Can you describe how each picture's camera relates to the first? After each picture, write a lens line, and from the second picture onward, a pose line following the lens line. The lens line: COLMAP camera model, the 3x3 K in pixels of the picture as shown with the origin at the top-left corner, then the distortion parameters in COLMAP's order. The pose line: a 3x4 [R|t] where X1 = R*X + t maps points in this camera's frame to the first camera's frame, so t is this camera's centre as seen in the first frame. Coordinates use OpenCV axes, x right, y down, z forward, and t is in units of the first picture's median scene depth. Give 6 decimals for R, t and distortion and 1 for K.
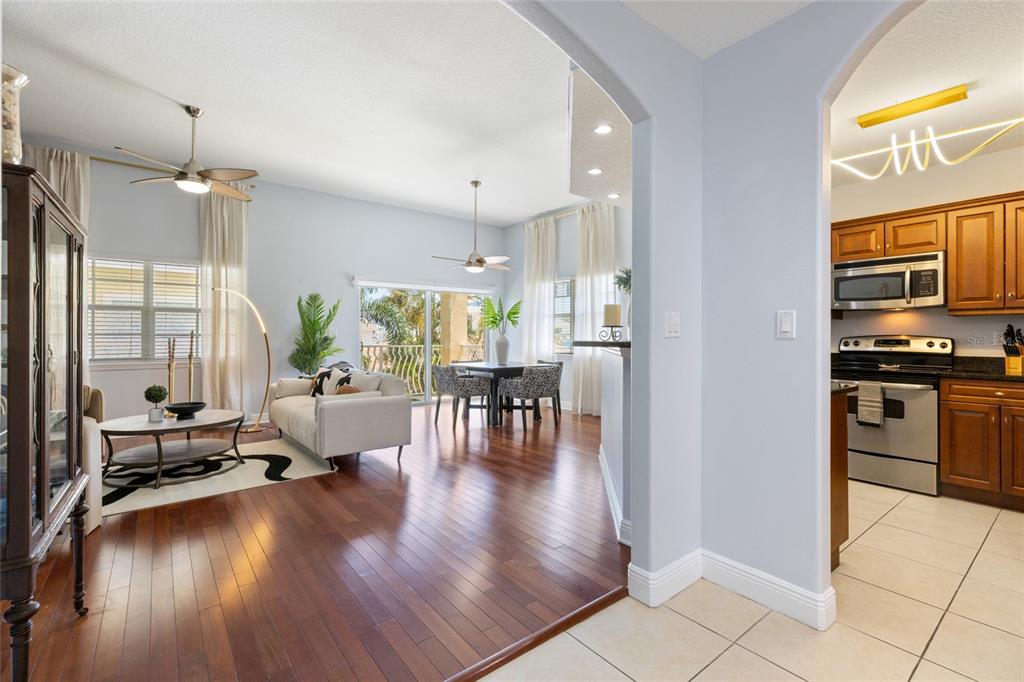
lens RADIAL K [[452.9, 0, 510.7], [0, 452.9, 340.8], [0, 0, 1]] dist [0.014692, 0.000040]
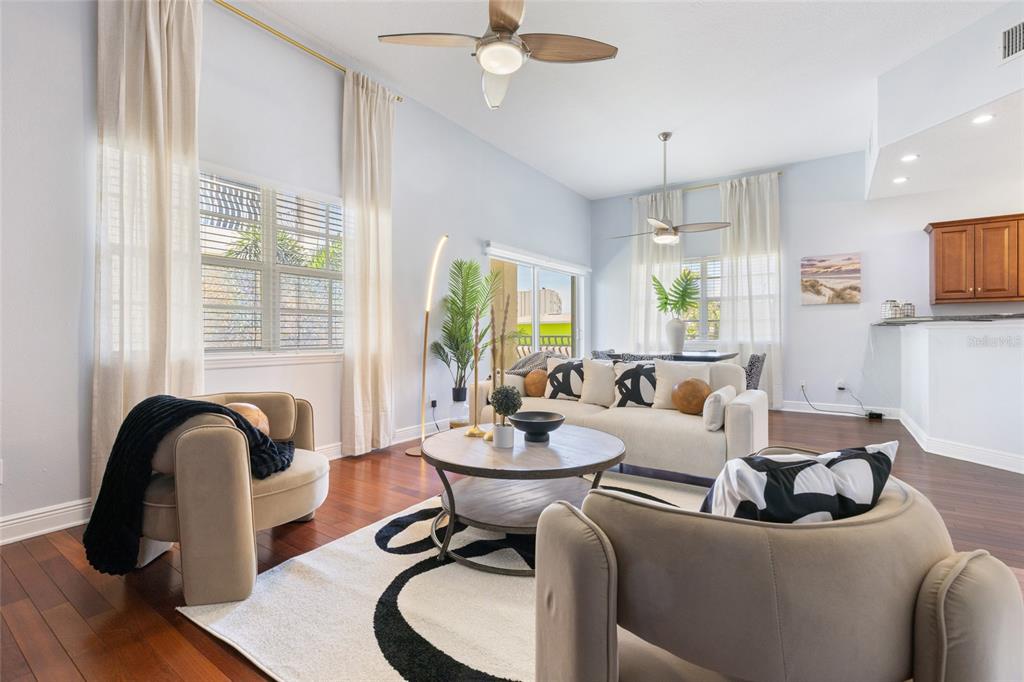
lens RADIAL K [[452.9, 0, 512.0], [0, 452.9, 336.0], [0, 0, 1]] dist [0.014692, 0.000040]
pose [[0.956683, -0.000614, 0.291131, -0.609903], [0.000575, 1.000000, 0.000221, 0.020179], [-0.291131, -0.000044, 0.956683, 0.294235]]
